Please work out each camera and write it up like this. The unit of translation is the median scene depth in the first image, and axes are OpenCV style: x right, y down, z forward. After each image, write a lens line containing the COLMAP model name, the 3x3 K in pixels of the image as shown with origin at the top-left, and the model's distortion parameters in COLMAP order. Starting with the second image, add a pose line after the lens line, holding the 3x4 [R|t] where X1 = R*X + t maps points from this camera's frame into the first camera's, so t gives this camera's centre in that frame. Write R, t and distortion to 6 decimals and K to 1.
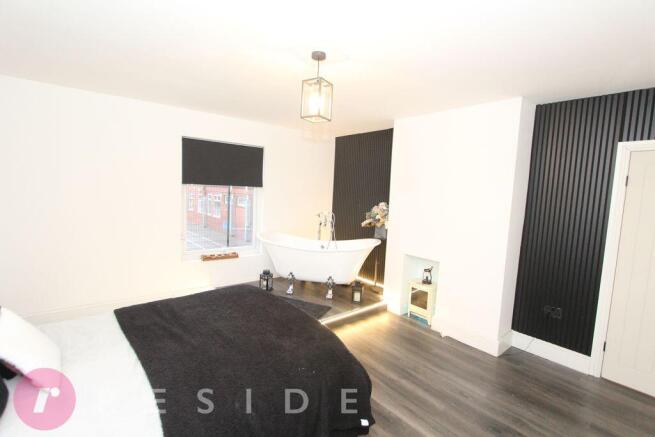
lens RADIAL K [[303.4, 0, 328.3], [0, 303.4, 213.5], [0, 0, 1]] dist [-0.001041, 0.000039]
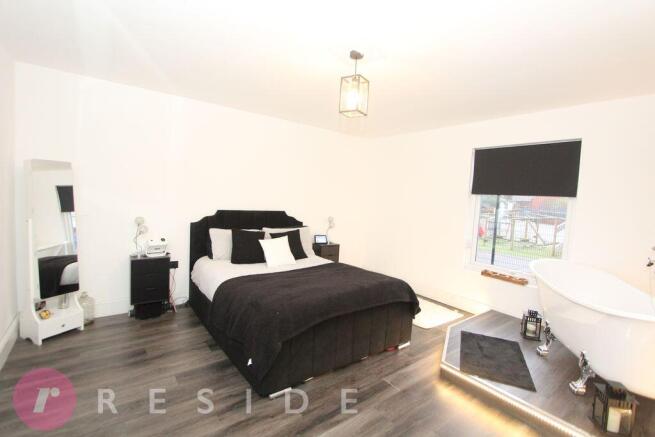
lens RADIAL K [[303.4, 0, 328.3], [0, 303.4, 213.5], [0, 0, 1]] dist [-0.001041, 0.000039]
pose [[-0.014507, 0.017641, -0.999739, 0.532411], [-0.132879, 0.990942, 0.019414, 0.011960], [0.991026, 0.133126, -0.012032, 0.509143]]
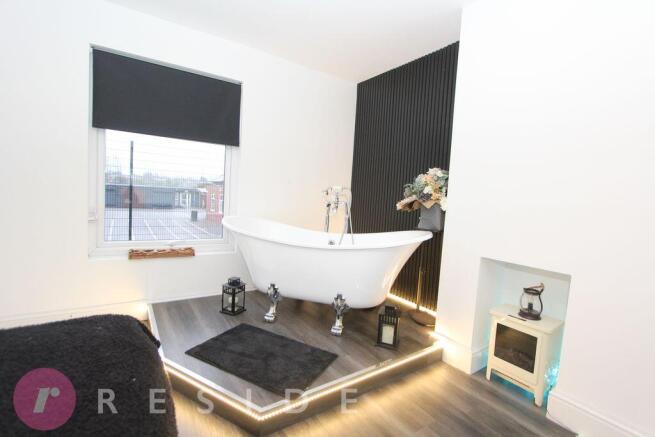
lens RADIAL K [[303.4, 0, 328.3], [0, 303.4, 213.5], [0, 0, 1]] dist [-0.001041, 0.000039]
pose [[0.995886, 0.017788, -0.088857, 0.031933], [-0.019422, 0.999657, -0.017556, 0.068281], [0.088515, 0.019210, 0.995890, 0.429346]]
